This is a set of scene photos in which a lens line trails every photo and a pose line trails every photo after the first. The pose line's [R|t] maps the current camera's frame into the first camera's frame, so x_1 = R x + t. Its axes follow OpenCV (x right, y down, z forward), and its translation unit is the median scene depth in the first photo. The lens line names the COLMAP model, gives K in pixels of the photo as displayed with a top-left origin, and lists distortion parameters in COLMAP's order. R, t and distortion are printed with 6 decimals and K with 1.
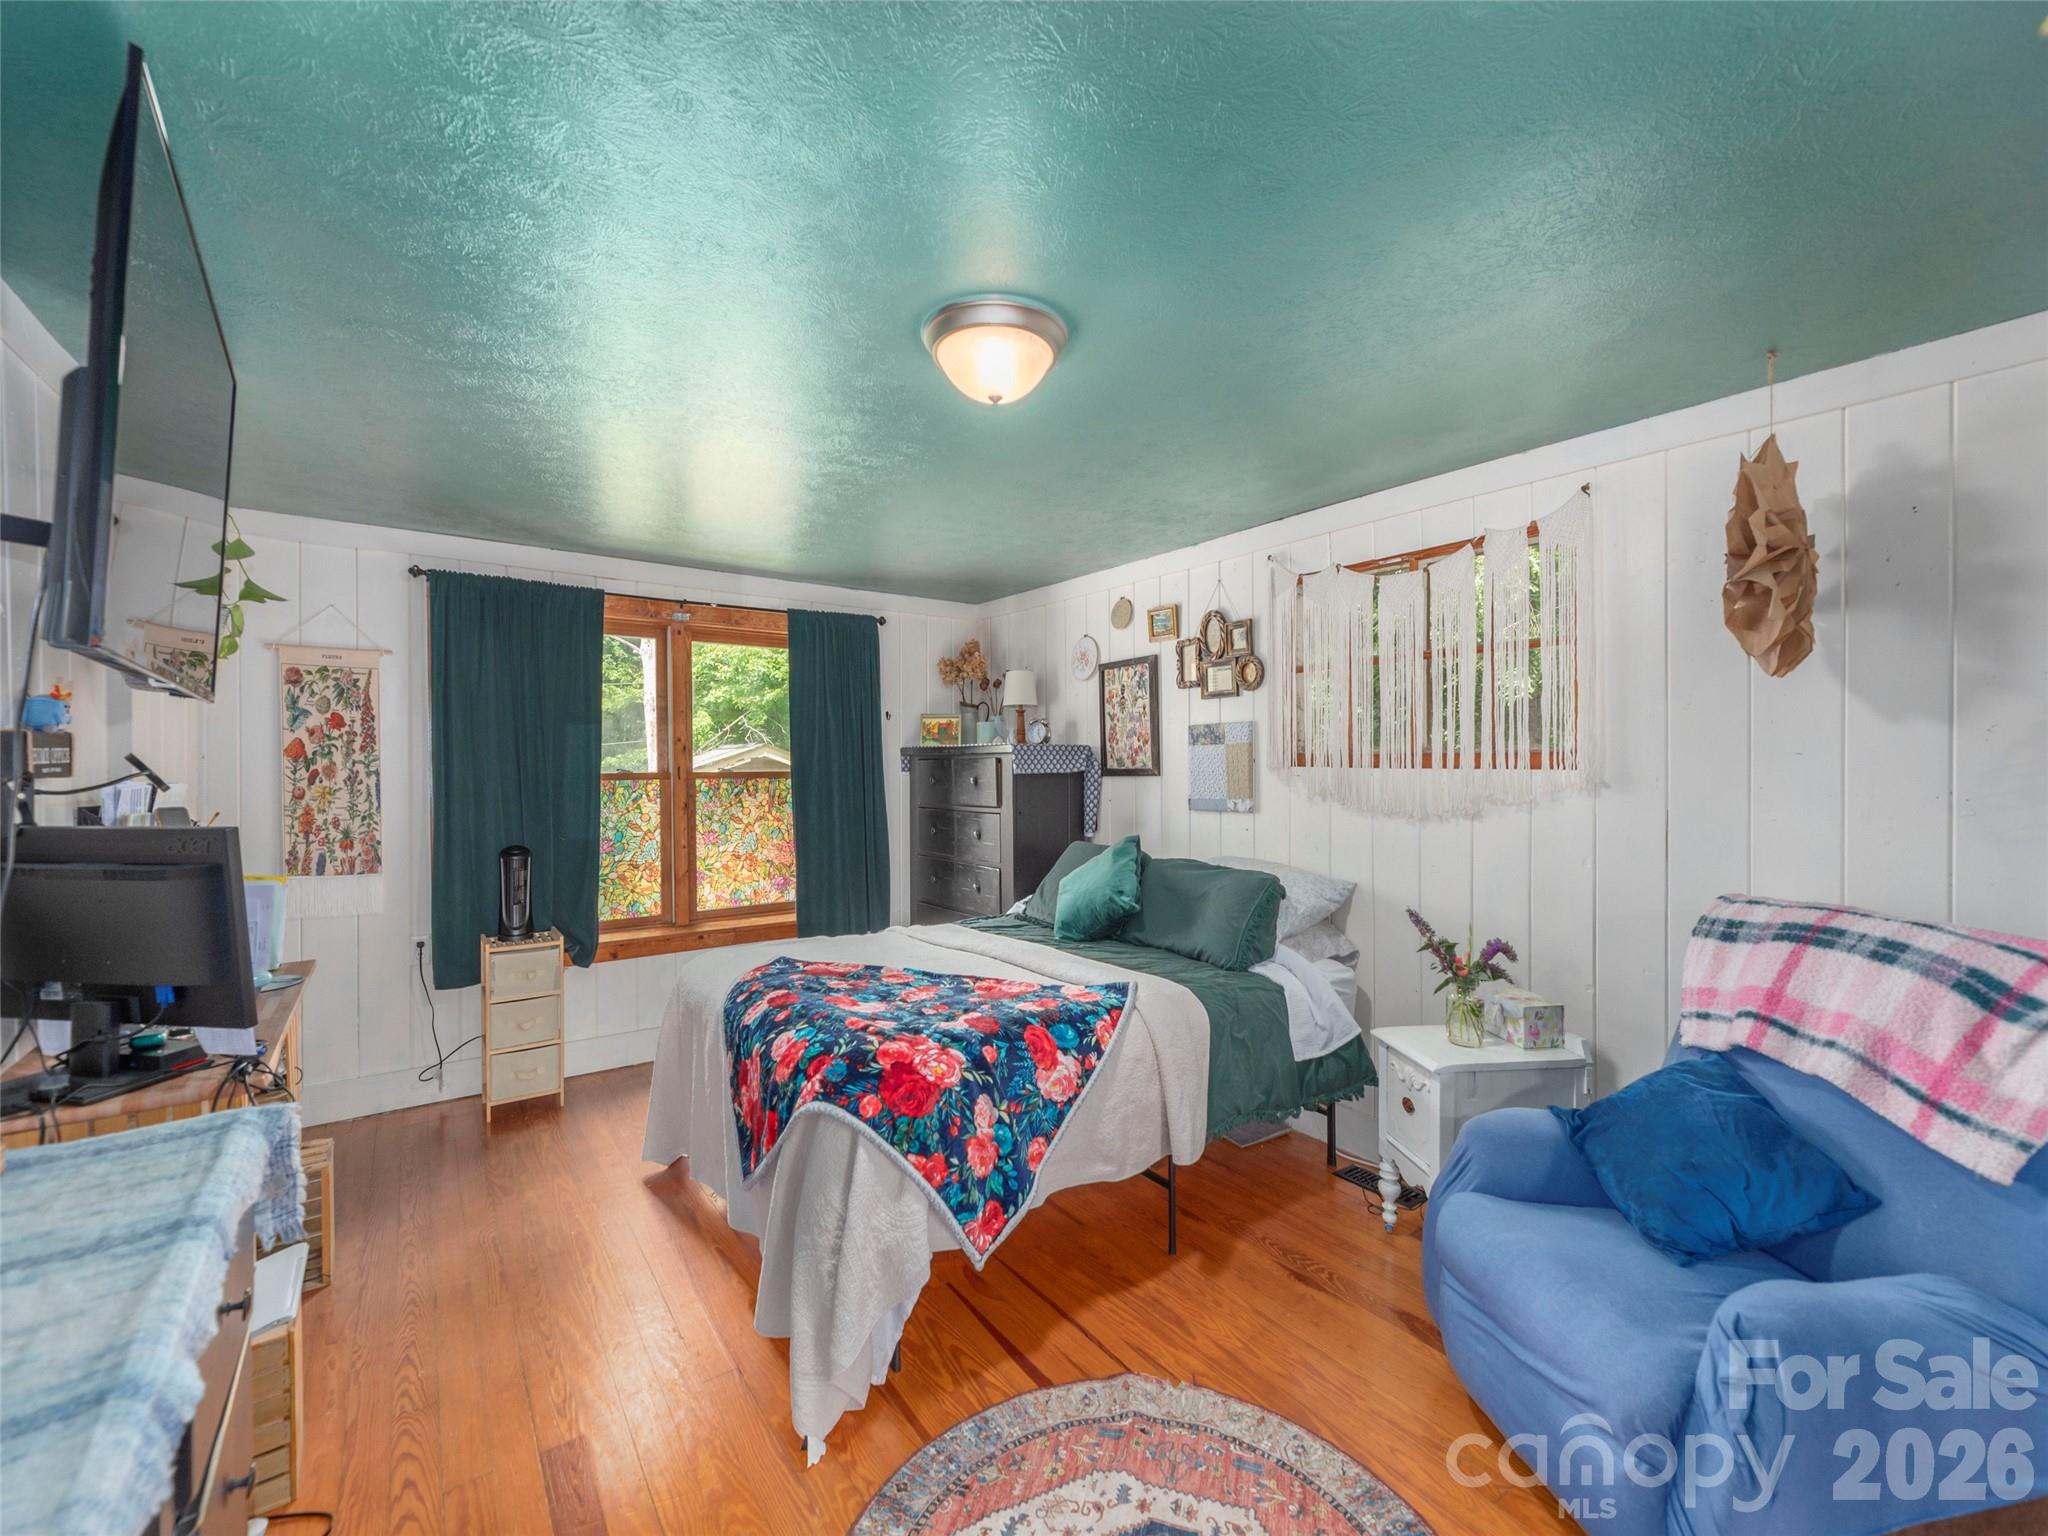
lens RADIAL K [[830.1, 0, 1028.2], [0, 830.1, 770.2], [0, 0, 1]] dist [-0.002471, 0.000310]
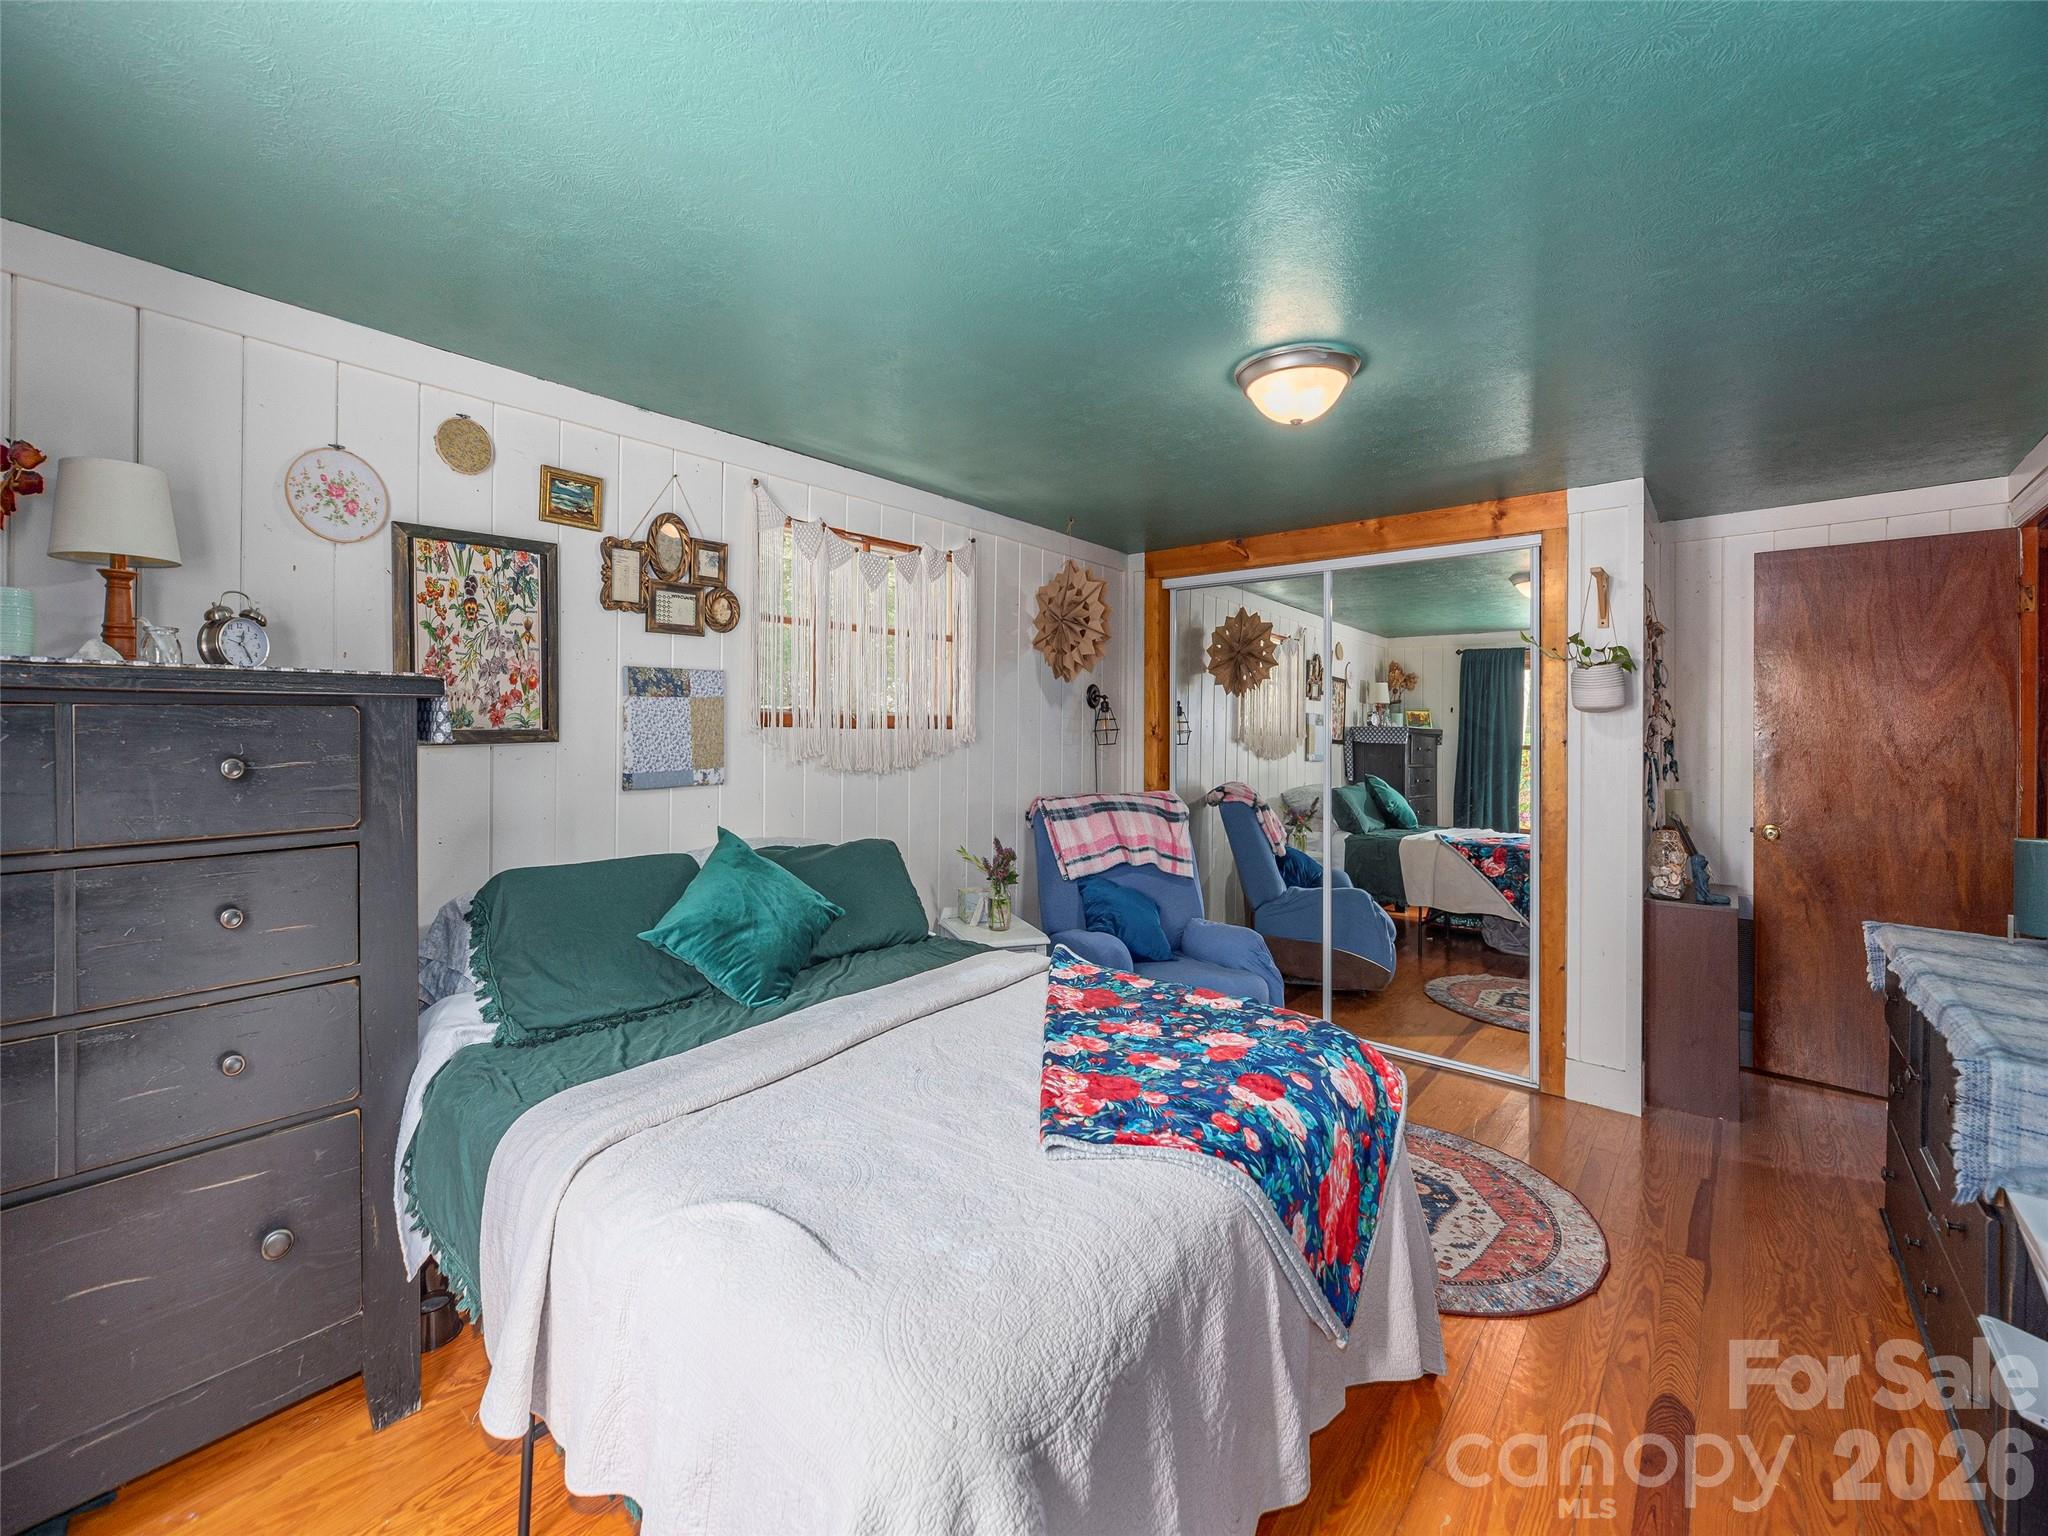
lens RADIAL K [[830.1, 0, 1080.4], [0, 830.1, 726.9], [0, 0, 1]] dist [-0.002471, 0.000310]
pose [[-0.255558, -0.006076, 0.966775, -0.553430], [-0.003555, 0.999979, 0.005345, -0.009069], [-0.966787, -0.002071, -0.255574, 0.804750]]
